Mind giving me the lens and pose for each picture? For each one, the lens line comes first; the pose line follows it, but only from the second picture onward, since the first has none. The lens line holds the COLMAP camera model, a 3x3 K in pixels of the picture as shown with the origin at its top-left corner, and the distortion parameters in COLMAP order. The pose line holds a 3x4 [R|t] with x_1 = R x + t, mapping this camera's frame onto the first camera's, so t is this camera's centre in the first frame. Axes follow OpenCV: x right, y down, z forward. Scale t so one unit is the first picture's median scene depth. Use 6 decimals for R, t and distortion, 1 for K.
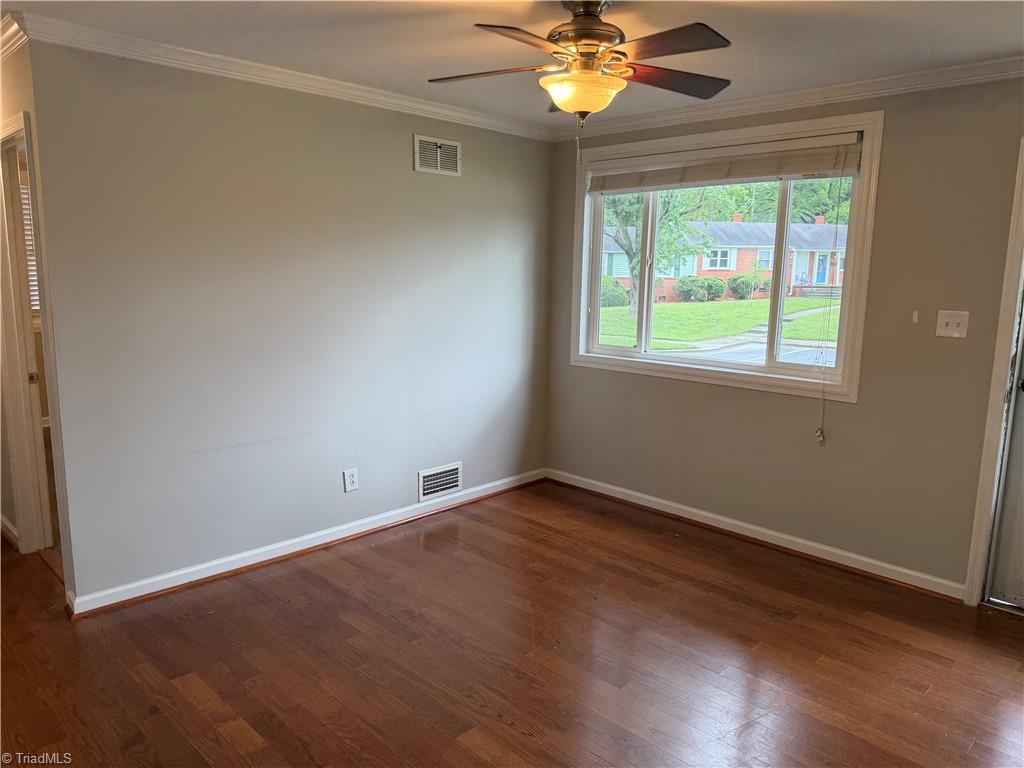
lens RADIAL K [[717.5, 0, 513.0], [0, 717.5, 389.4], [0, 0, 1]] dist [0.157952, -0.328611]
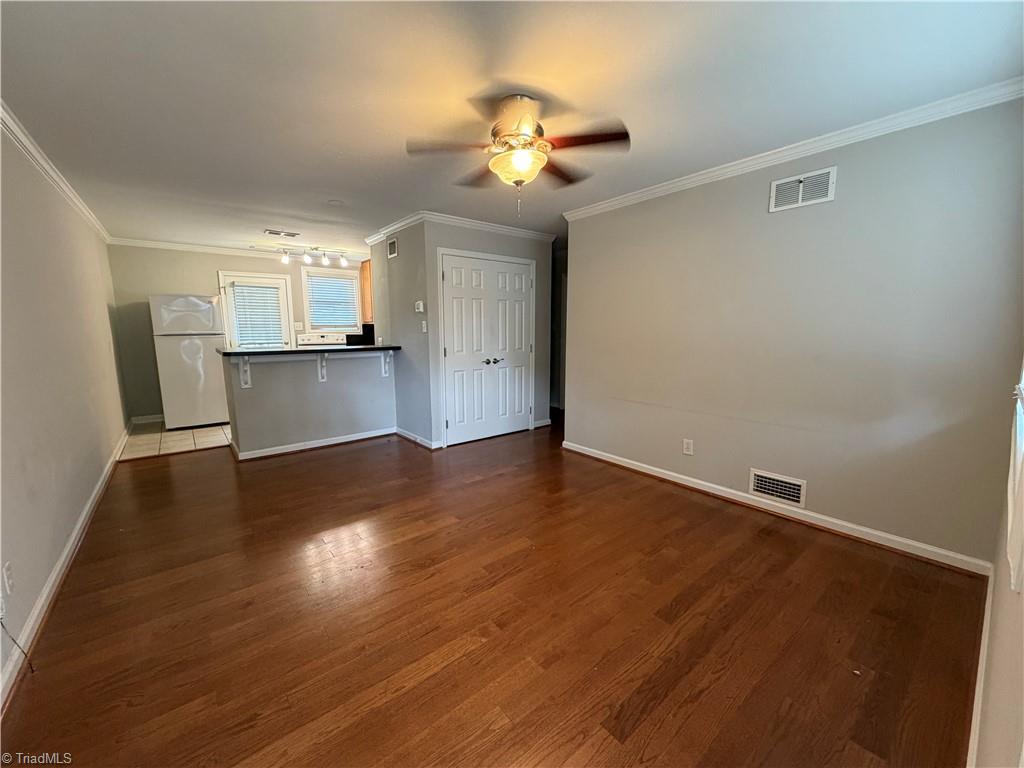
lens RADIAL K [[409.0, 0, 512.0], [0, 409.0, 384.0], [0, 0, 1]] dist [-0.000806, -0.000007]
pose [[-0.114750, 0.124486, -0.985564, 0.602600], [-0.165395, 0.975875, 0.142520, -0.055016], [0.979529, 0.179362, -0.091392, 0.701489]]
